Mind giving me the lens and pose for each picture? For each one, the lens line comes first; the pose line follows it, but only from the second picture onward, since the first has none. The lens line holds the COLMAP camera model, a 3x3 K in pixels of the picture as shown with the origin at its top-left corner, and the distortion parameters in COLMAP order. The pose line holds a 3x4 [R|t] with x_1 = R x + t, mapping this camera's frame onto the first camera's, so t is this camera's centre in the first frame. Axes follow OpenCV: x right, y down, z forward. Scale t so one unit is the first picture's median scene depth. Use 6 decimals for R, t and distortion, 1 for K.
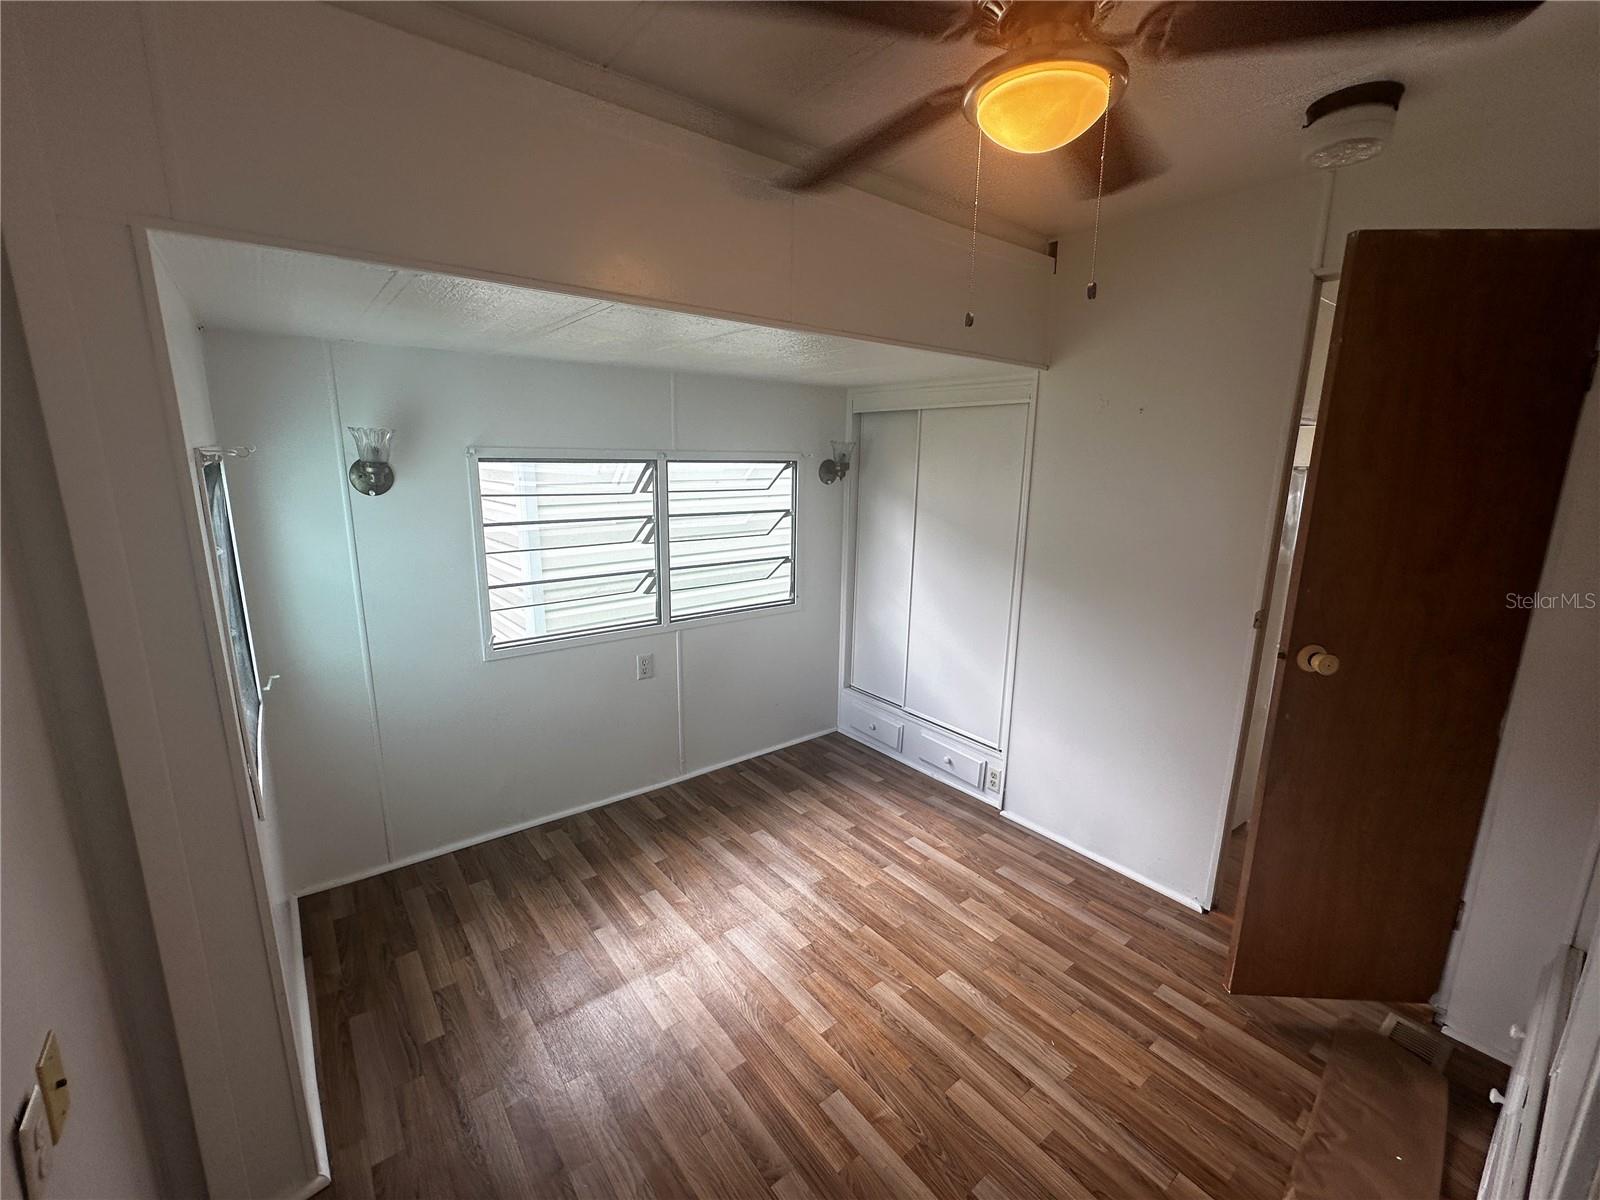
lens RADIAL K [[672.5, 0, 793.3], [0, 672.5, 599.9], [0, 0, 1]] dist [-0.002510, -0.000021]
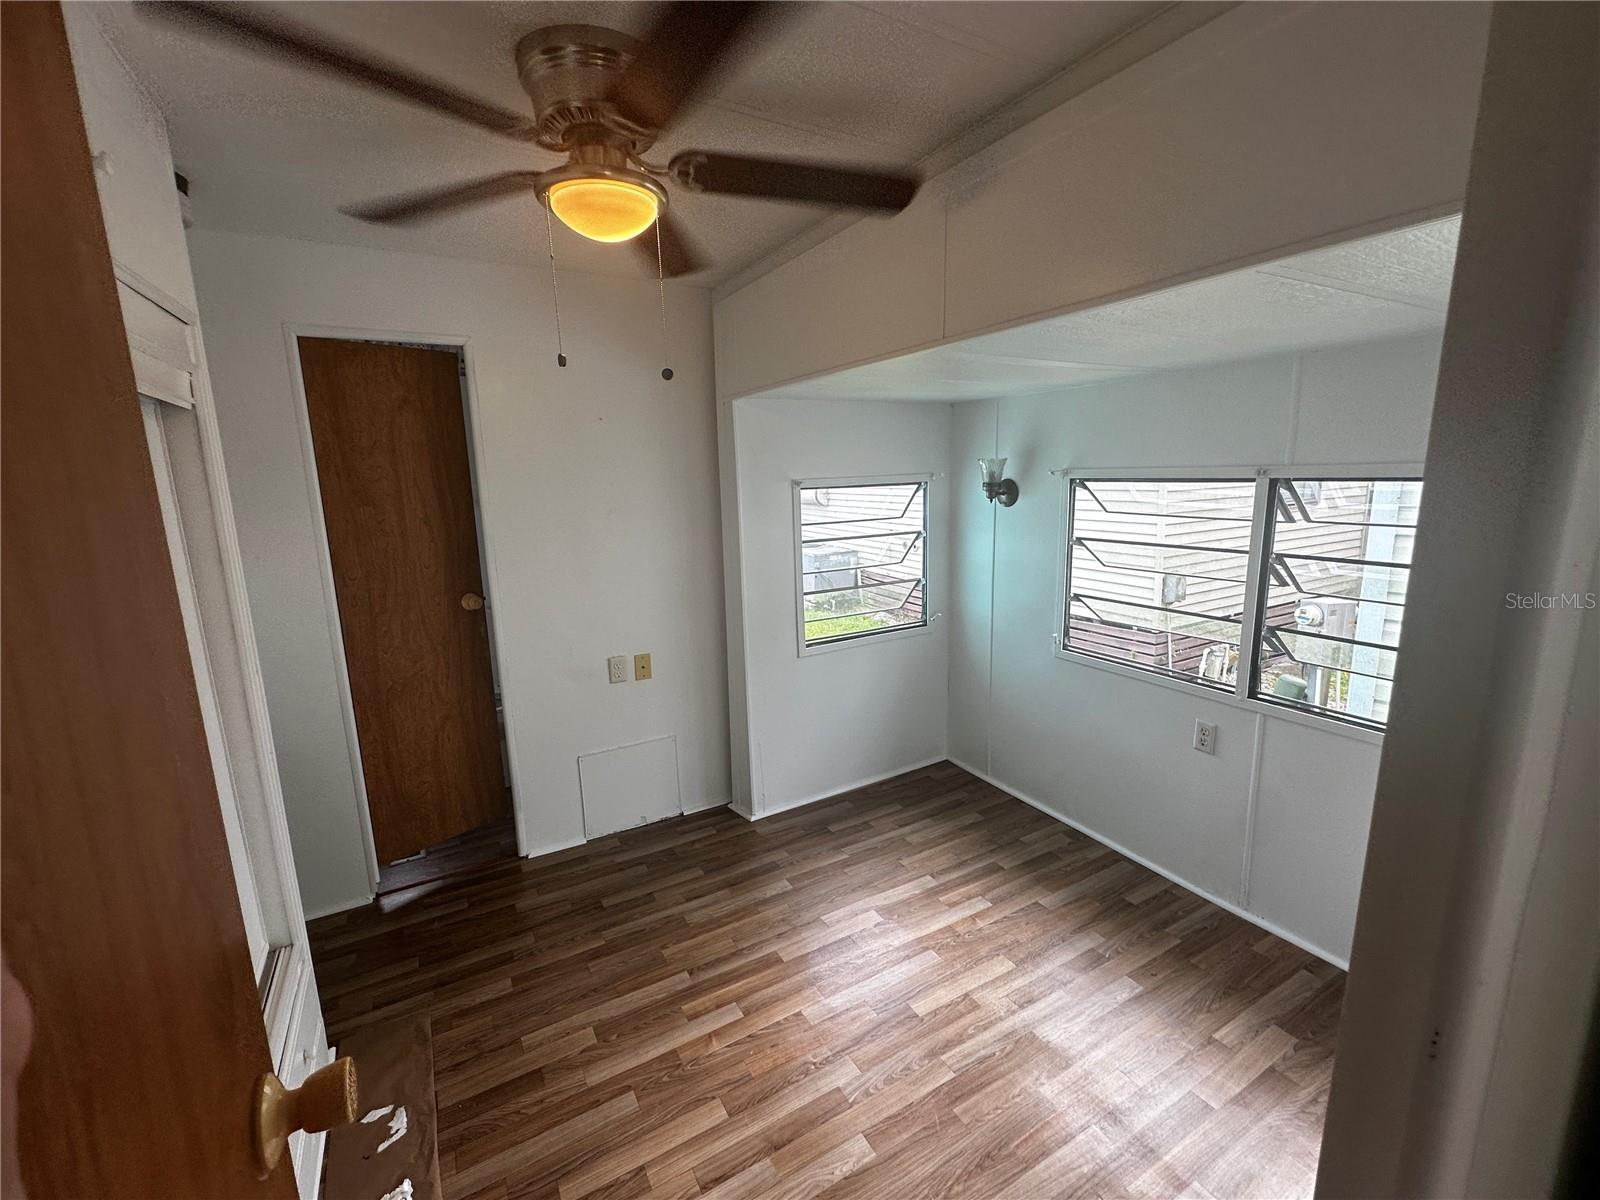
lens RADIAL K [[672.5, 0, 793.3], [0, 672.5, 599.9], [0, 0, 1]] dist [-0.002510, -0.000021]
pose [[-0.153171, 0.175783, -0.972440, 0.960440], [-0.179076, 0.962822, 0.202252, -0.203858], [0.971839, 0.205120, -0.115998, 0.959855]]
